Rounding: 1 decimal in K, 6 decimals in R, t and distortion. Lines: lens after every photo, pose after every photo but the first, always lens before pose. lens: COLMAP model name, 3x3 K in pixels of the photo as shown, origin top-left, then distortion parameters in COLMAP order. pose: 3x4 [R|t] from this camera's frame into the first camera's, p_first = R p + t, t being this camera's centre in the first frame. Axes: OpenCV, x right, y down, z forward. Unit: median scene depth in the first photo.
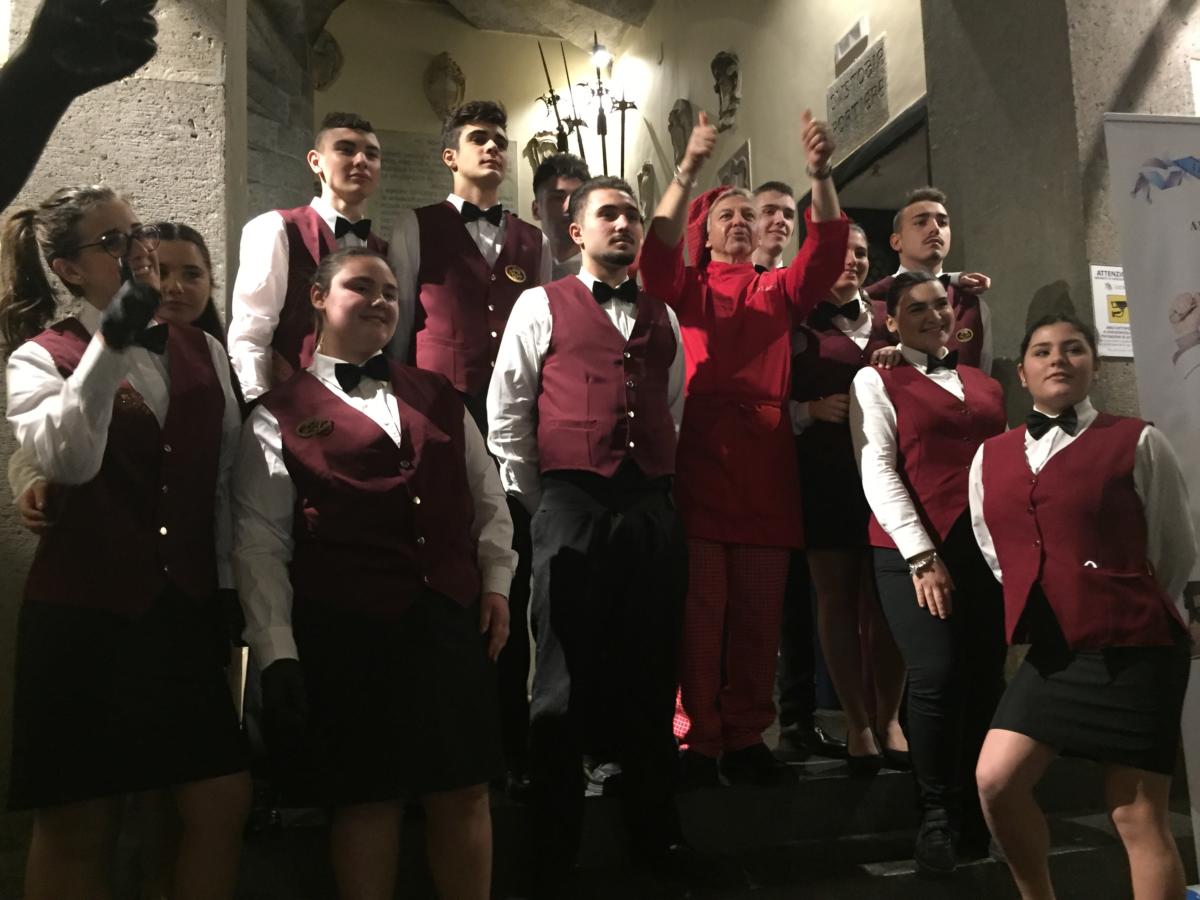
lens RADIAL K [[1032.1, 0, 600.0], [0, 1032.1, 450.0], [0, 0, 1]] dist [0.076068, -0.119936]
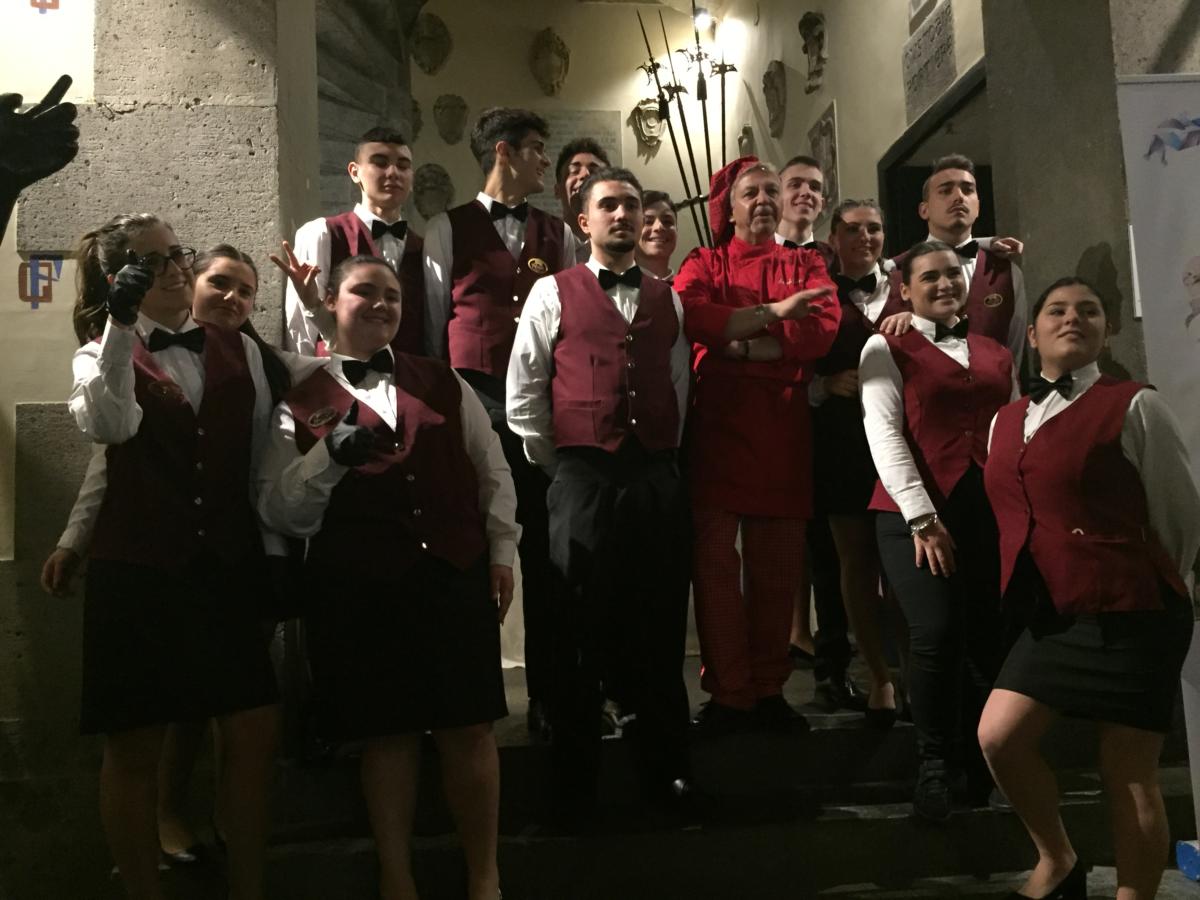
lens RADIAL K [[1032.1, 0, 600.0], [0, 1032.1, 450.0], [0, 0, 1]] dist [0.076068, -0.119936]
pose [[0.989299, -0.014311, -0.145198, 0.133199], [0.020022, 0.999079, 0.037948, -0.013372], [0.144521, -0.040449, 0.988675, -0.071659]]
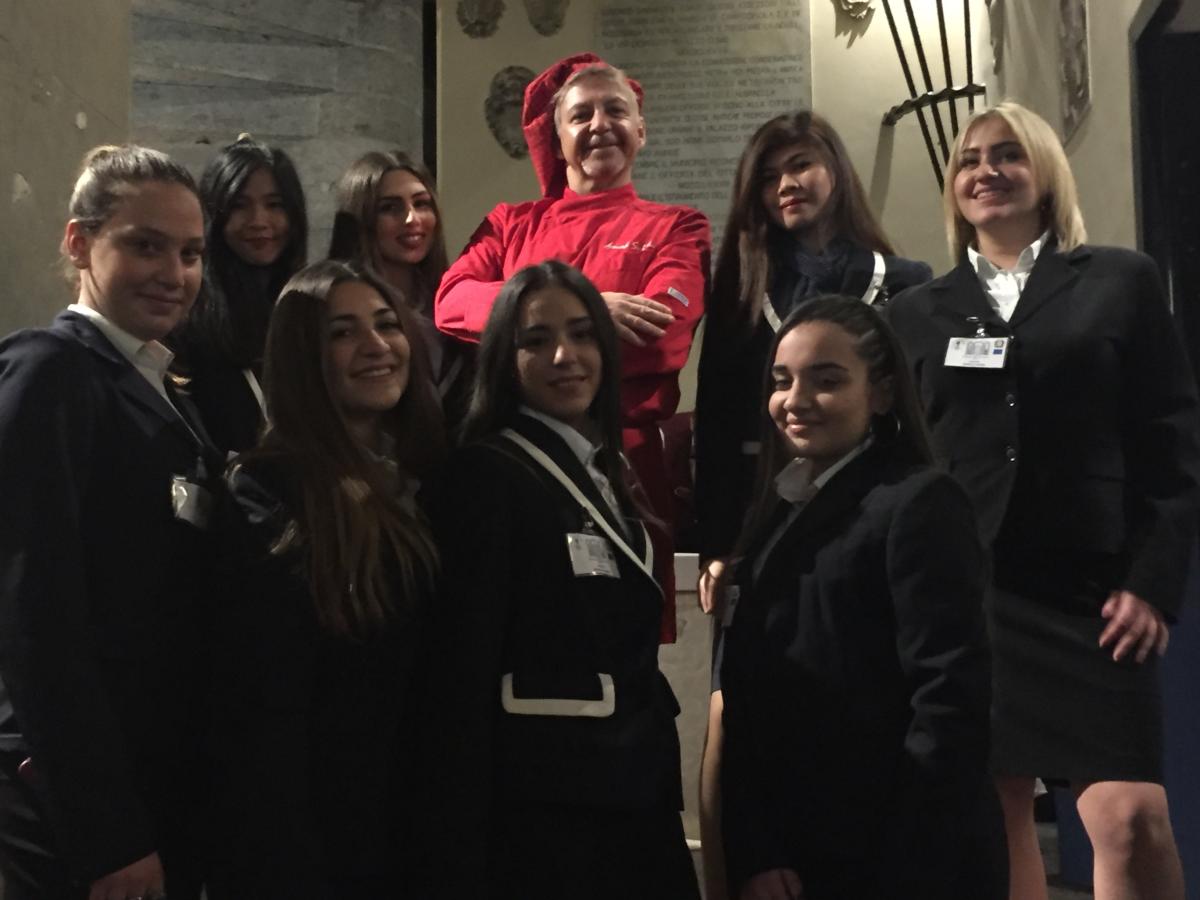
lens RADIAL K [[1581.4, 0, 600.0], [0, 1581.4, 450.0], [0, 0, 1]] dist [0.040349, 0.032030]
pose [[0.935914, -0.020456, -0.351634, 0.435519], [0.025714, 0.999616, 0.010289, -0.028780], [0.351288, -0.018671, 0.936081, 0.063261]]
